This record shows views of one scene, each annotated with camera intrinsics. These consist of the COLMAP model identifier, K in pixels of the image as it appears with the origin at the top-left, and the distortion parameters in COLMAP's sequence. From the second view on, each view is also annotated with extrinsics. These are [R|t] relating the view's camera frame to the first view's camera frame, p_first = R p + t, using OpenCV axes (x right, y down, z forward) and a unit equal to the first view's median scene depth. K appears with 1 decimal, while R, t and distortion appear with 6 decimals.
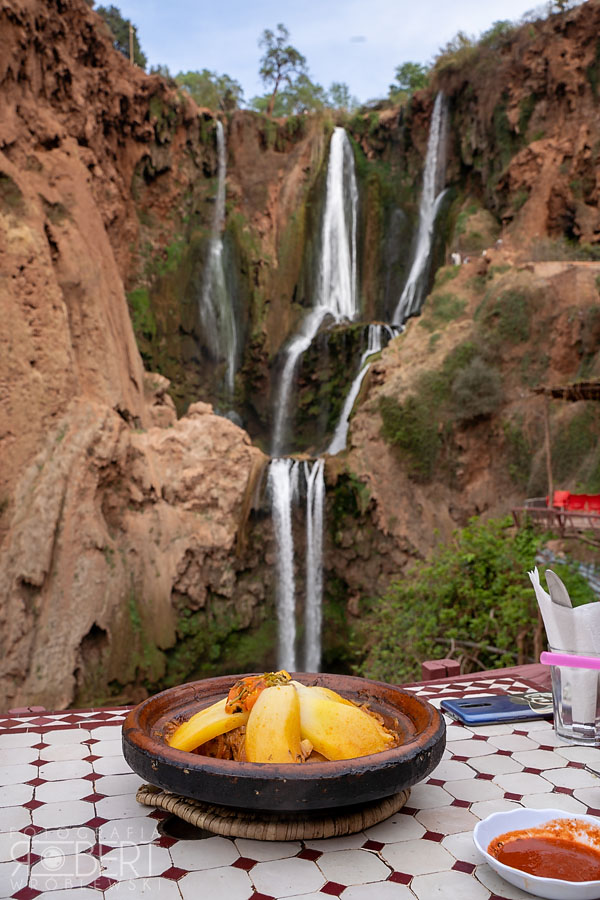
lens RADIAL K [[824.0, 0, 300.8], [0, 824.0, 451.8], [0, 0, 1]] dist [-0.036457, 0.000000]
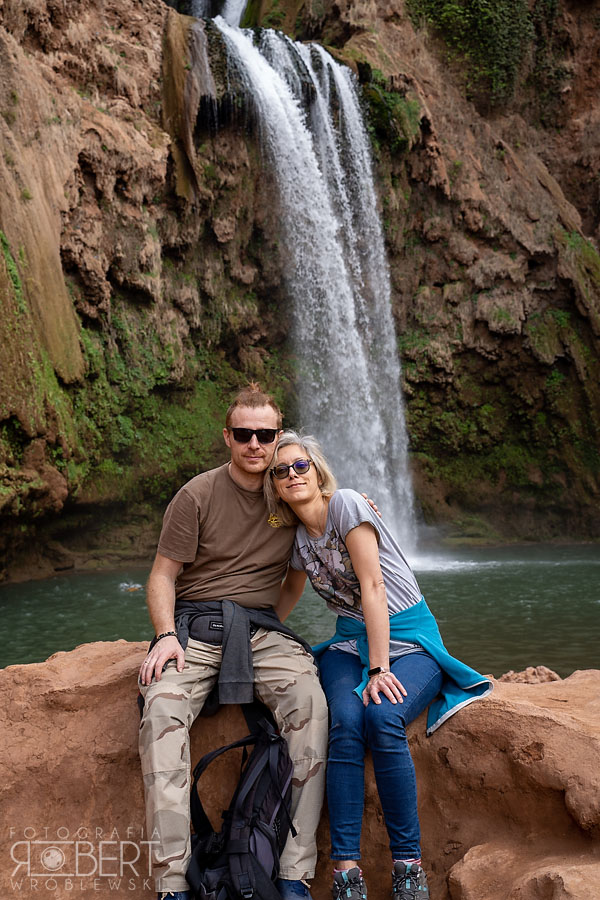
lens RADIAL K [[1086.2, 0, 298.8], [0, 1086.2, 442.5], [0, 0, 1]] dist [0.054415, 0.000000]
pose [[0.844586, 0.006620, 0.535379, -0.302480], [0.013079, 0.999370, -0.032990, 0.253286], [-0.535260, 0.034865, 0.843967, 0.472284]]
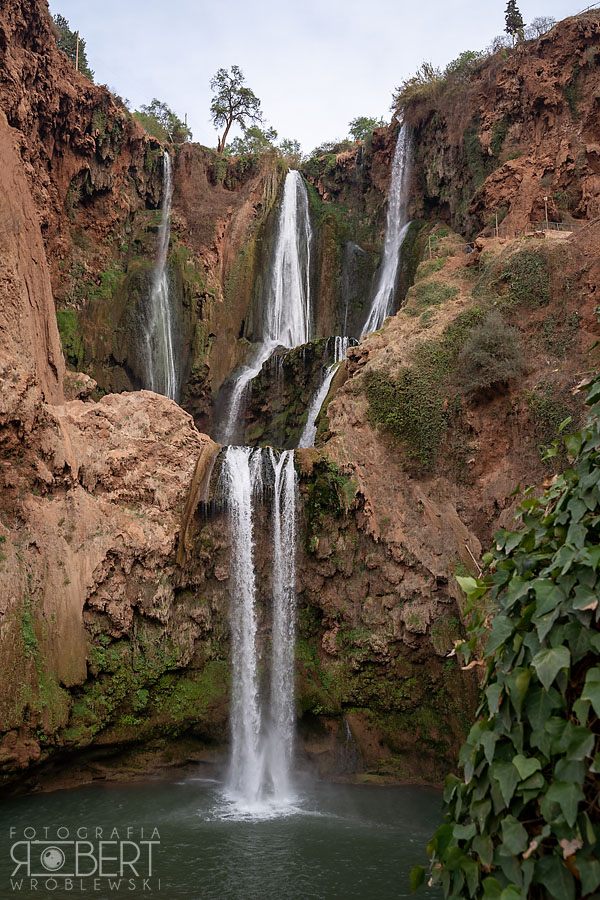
lens RADIAL K [[788.8, 0, 296.1], [0, 788.8, 453.6], [0, 0, 1]] dist [-0.063747, 0.040330]
pose [[0.994907, 0.034113, 0.094852, -0.039508], [-0.017282, 0.984789, -0.172896, 0.139804], [-0.099307, 0.170376, 0.980362, 0.265756]]
